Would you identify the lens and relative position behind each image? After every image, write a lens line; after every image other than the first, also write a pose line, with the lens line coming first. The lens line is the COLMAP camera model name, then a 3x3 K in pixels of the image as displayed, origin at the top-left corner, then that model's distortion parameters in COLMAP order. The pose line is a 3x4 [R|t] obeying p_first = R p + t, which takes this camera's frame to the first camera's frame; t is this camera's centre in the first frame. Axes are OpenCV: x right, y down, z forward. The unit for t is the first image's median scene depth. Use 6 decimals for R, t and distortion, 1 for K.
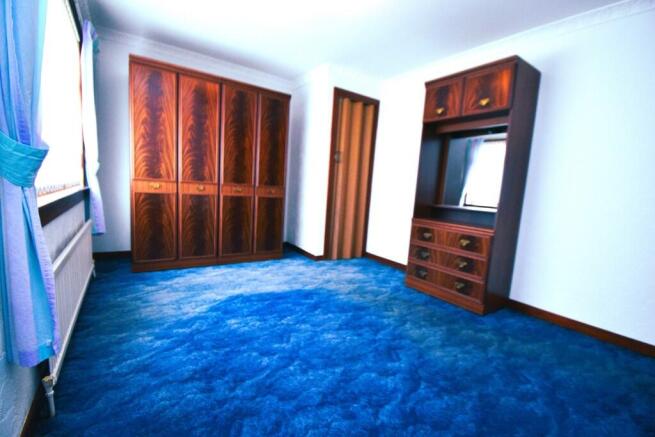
lens RADIAL K [[288.5, 0, 324.6], [0, 288.5, 222.0], [0, 0, 1]] dist [0.024996, -0.027299]
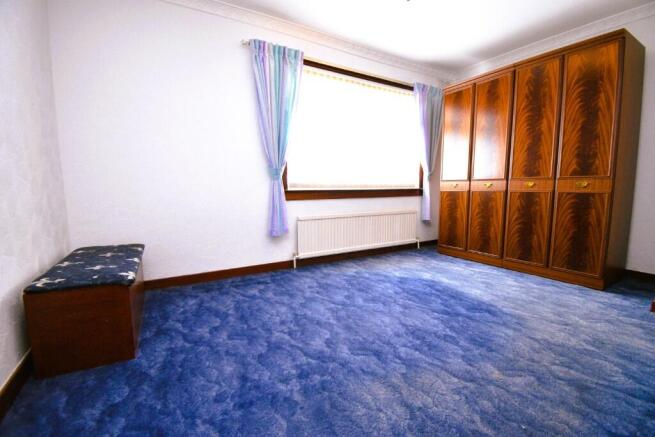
lens RADIAL K [[288.5, 0, 324.6], [0, 288.5, 222.0], [0, 0, 1]] dist [0.024996, -0.027299]
pose [[-0.060090, 0.052571, -0.996808, 0.825461], [-0.127434, 0.990037, 0.059896, 0.030599], [0.990025, 0.130626, -0.052792, 0.673177]]
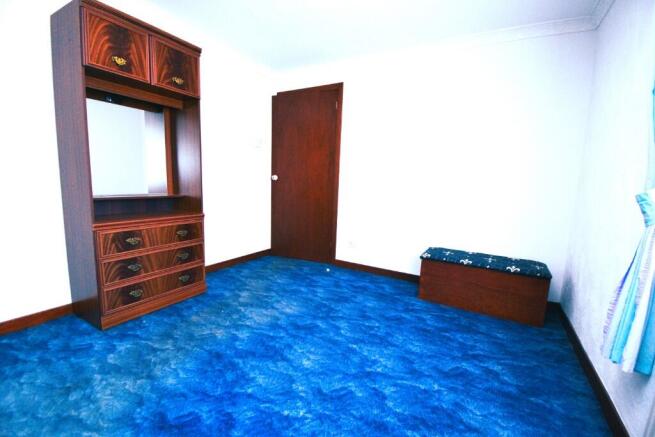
lens RADIAL K [[288.5, 0, 324.6], [0, 288.5, 222.0], [0, 0, 1]] dist [0.024996, -0.027299]
pose [[-0.435207, -0.211386, 0.875163, -0.568990], [0.042558, 0.966130, 0.254522, -0.196256], [-0.899324, 0.148015, -0.411471, 1.044528]]
